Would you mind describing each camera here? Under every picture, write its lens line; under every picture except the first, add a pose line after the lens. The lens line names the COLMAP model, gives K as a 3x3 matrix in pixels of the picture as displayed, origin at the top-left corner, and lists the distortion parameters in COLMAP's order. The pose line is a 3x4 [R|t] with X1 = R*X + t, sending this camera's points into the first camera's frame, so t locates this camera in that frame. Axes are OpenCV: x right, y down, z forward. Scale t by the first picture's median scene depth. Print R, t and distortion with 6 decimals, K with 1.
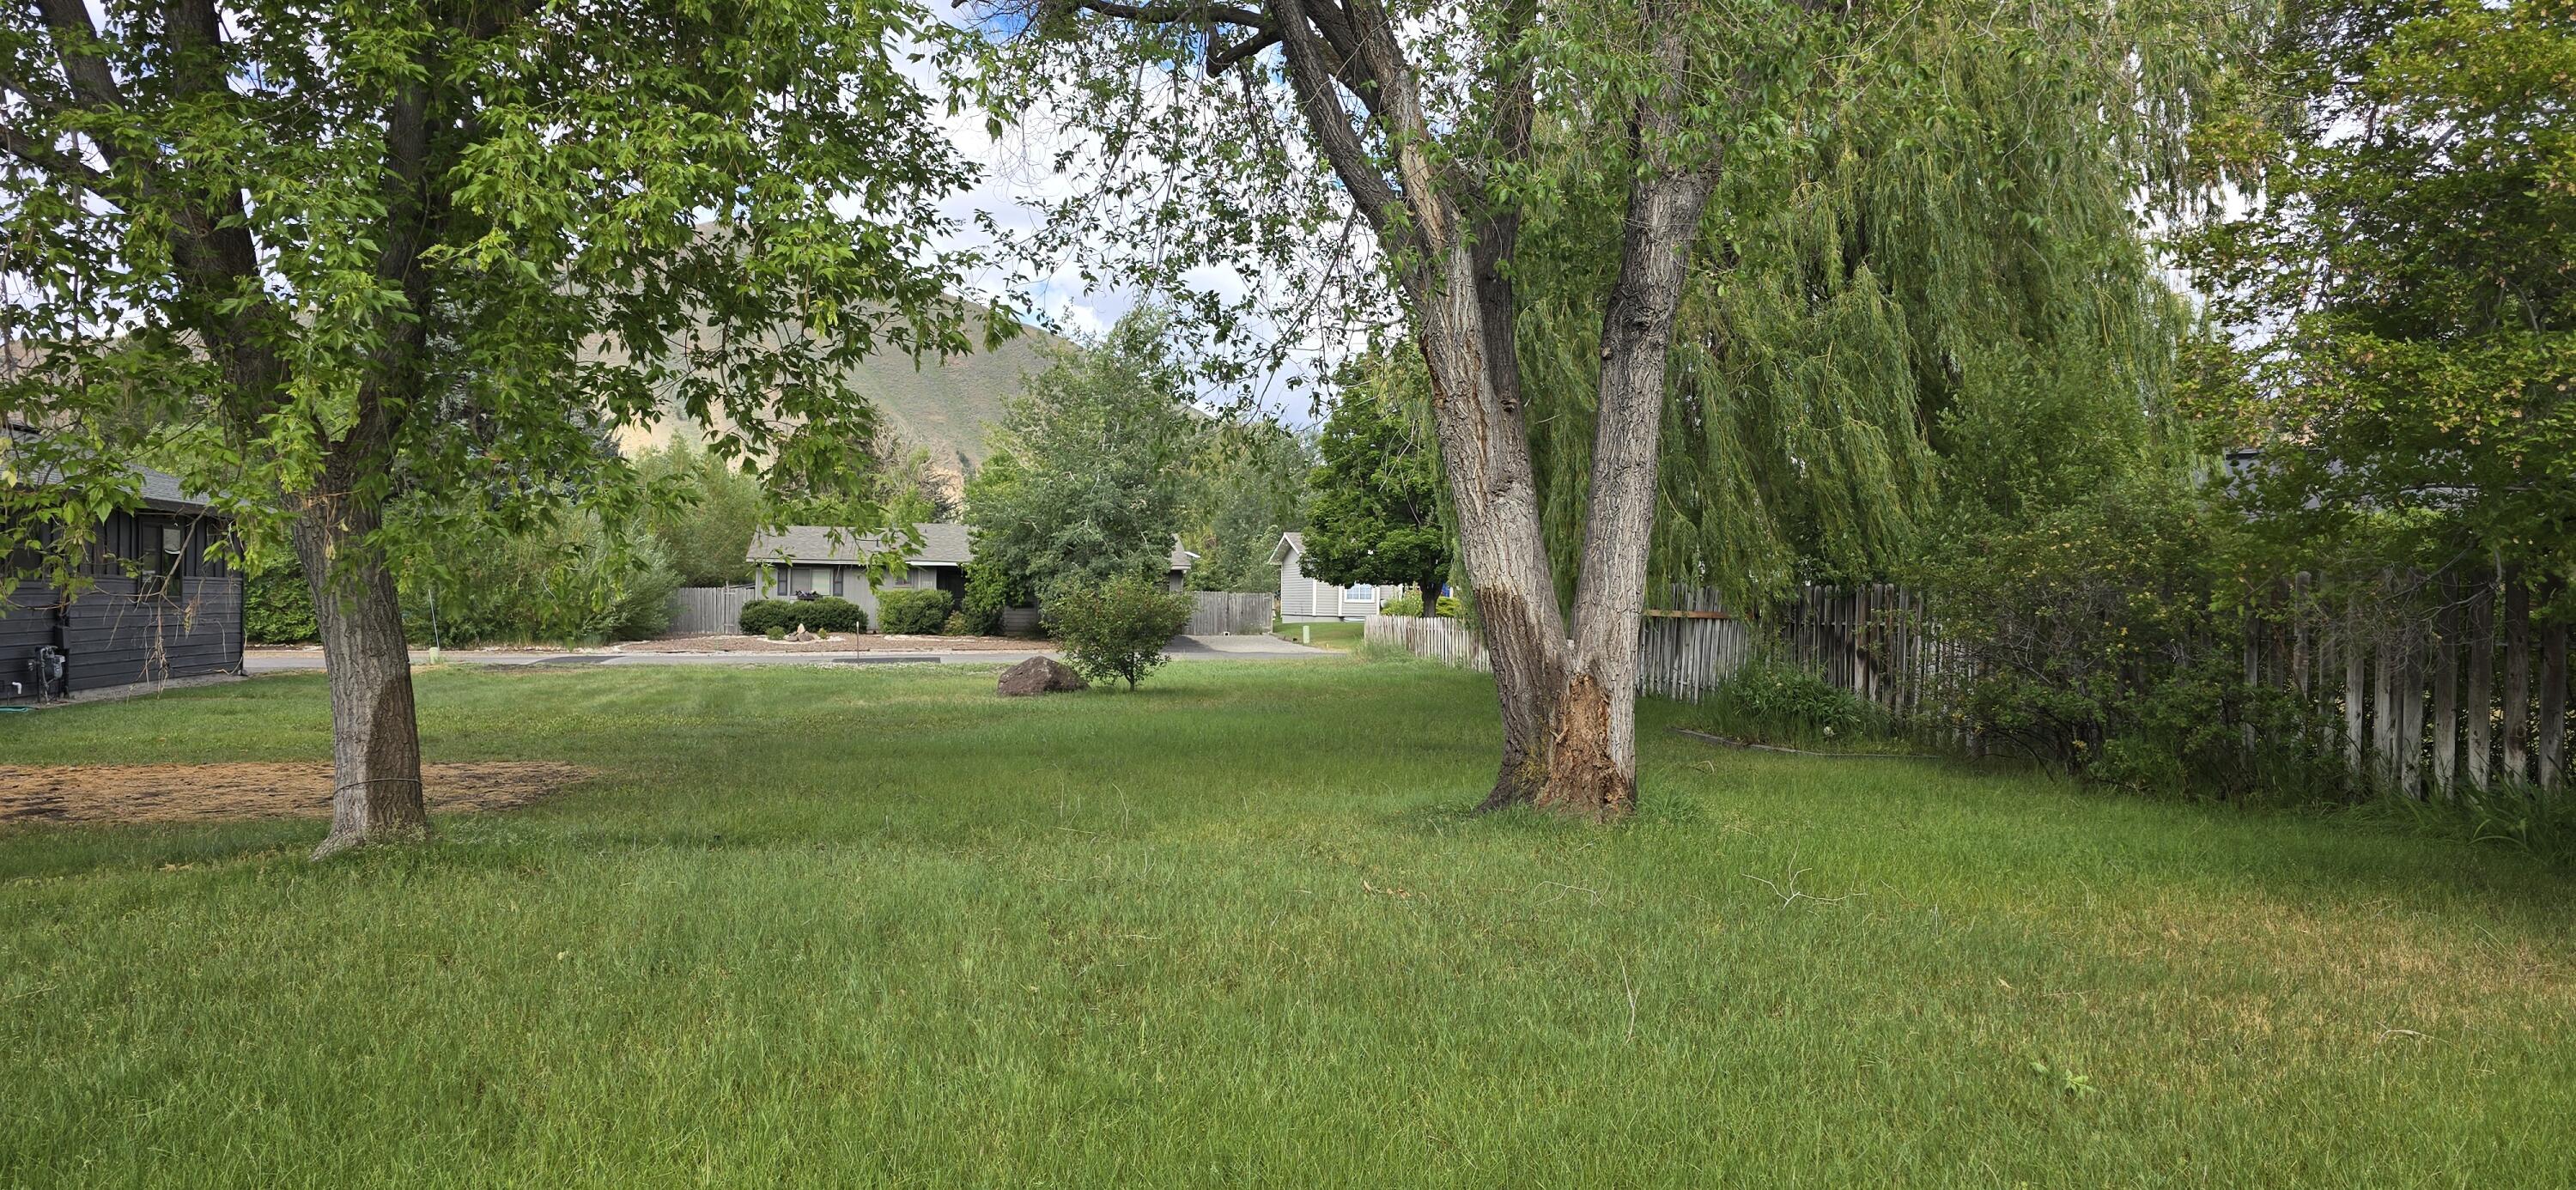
lens RADIAL K [[1914.4, 0, 1336.6], [0, 1914.4, 605.2], [0, 0, 1]] dist [0.071525, -0.117553]
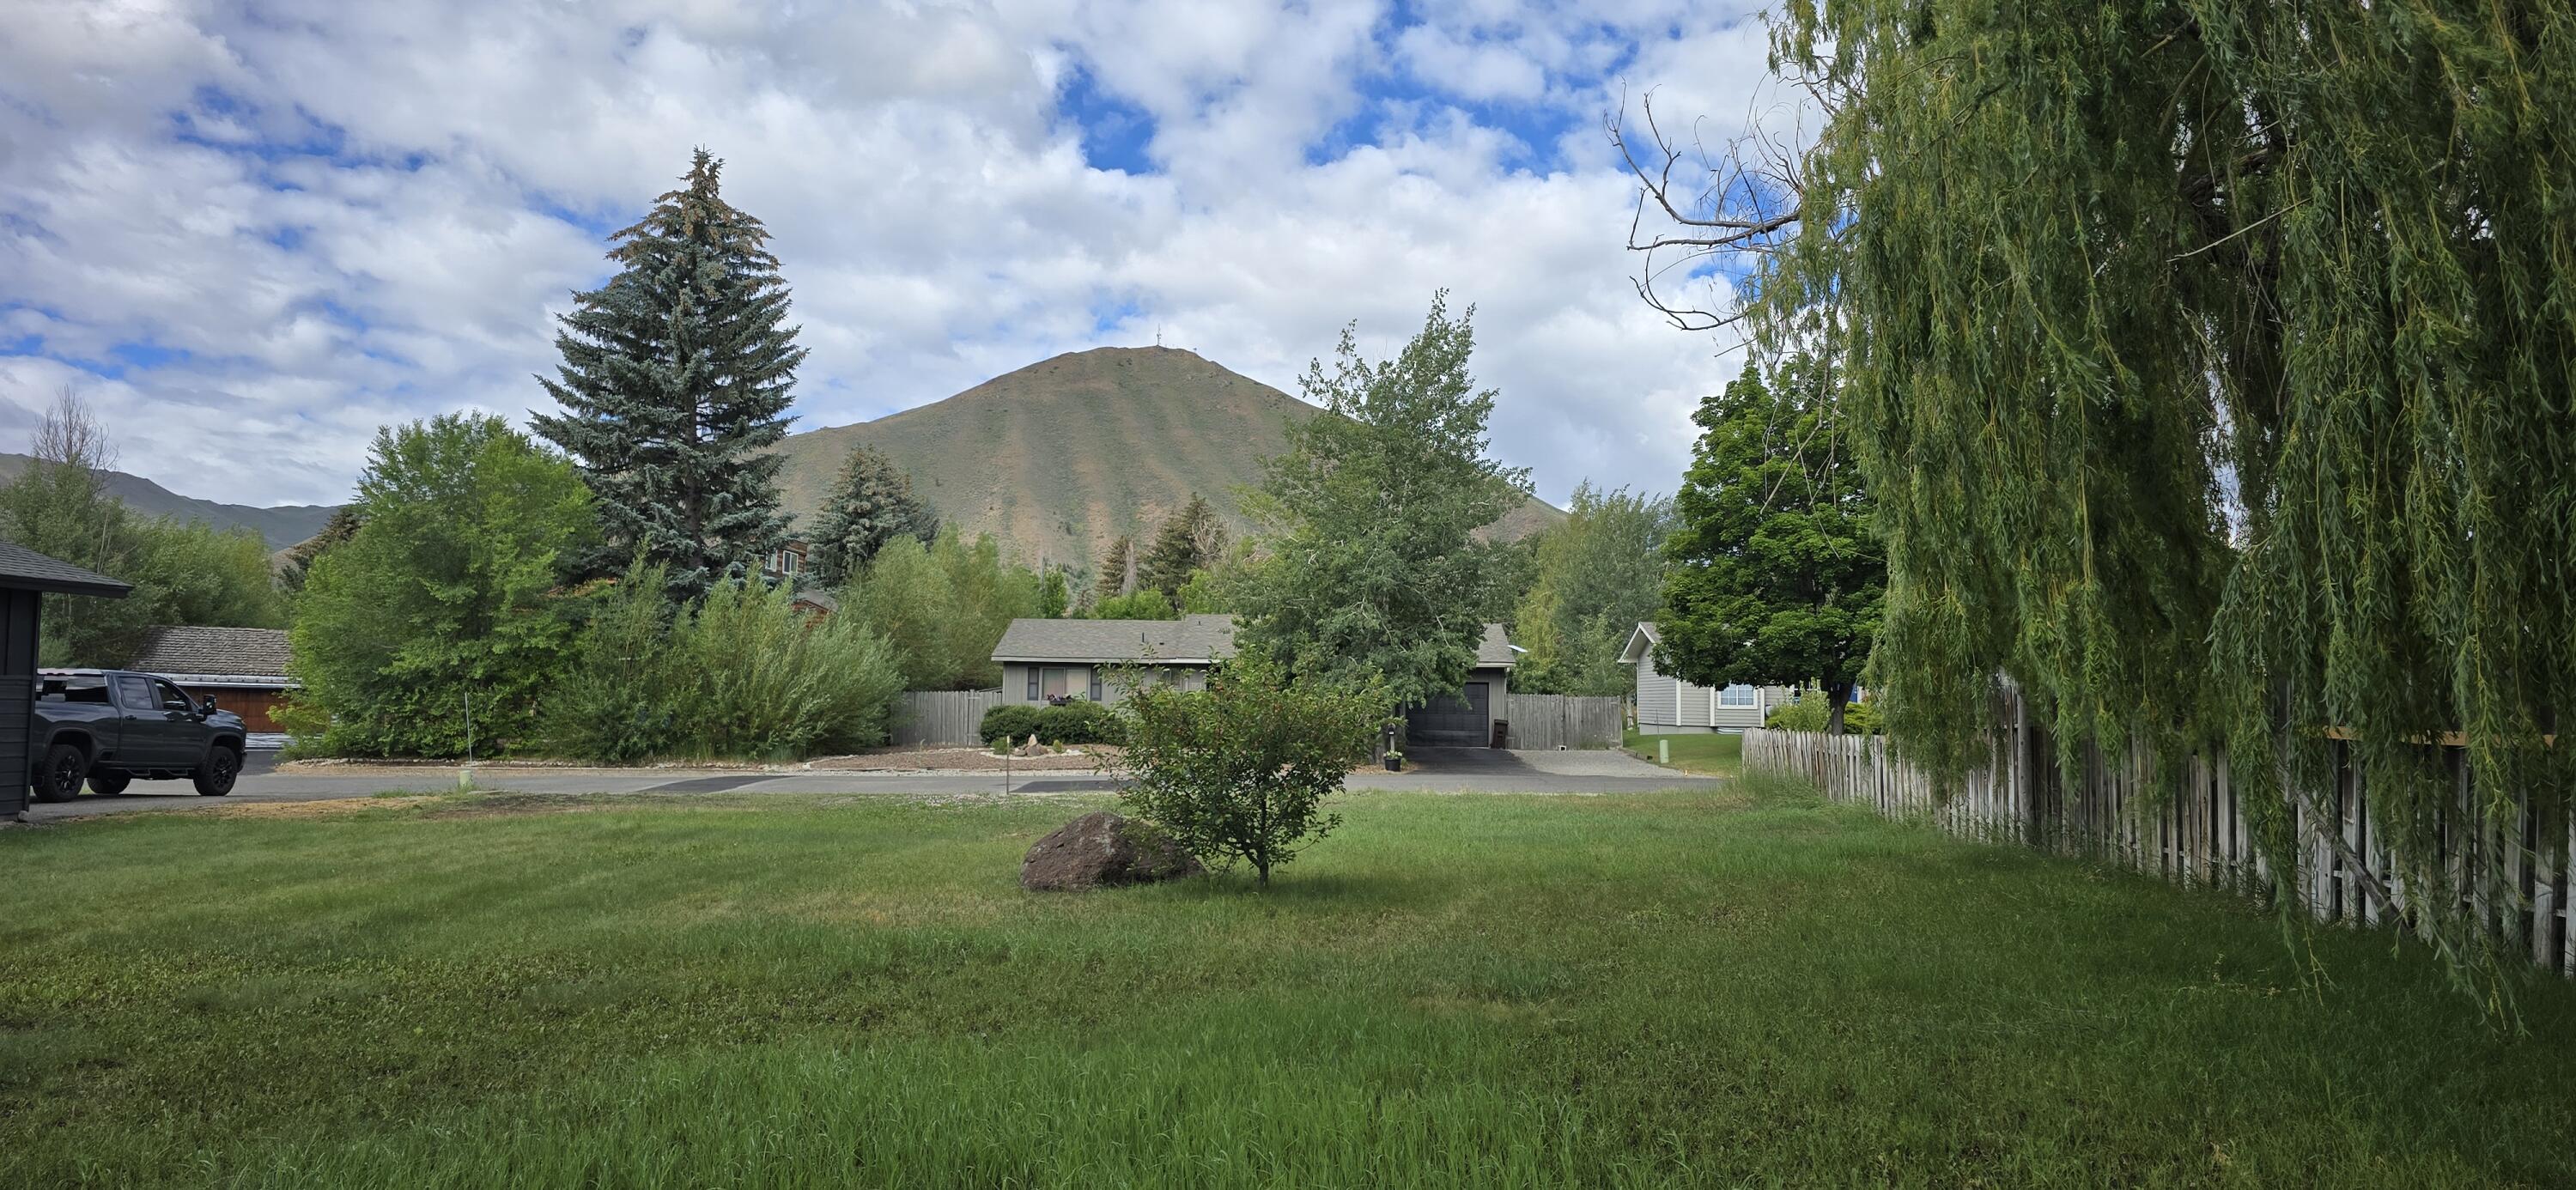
lens RADIAL K [[1689.4, 0, 1269.1], [0, 1689.4, 596.0], [0, 0, 1]] dist [0.087351, -0.073199]
pose [[0.966007, -0.017420, -0.257927, 0.009825], [0.000149, 0.997764, -0.066829, -0.001294], [0.258514, 0.064519, 0.963850, 0.386606]]
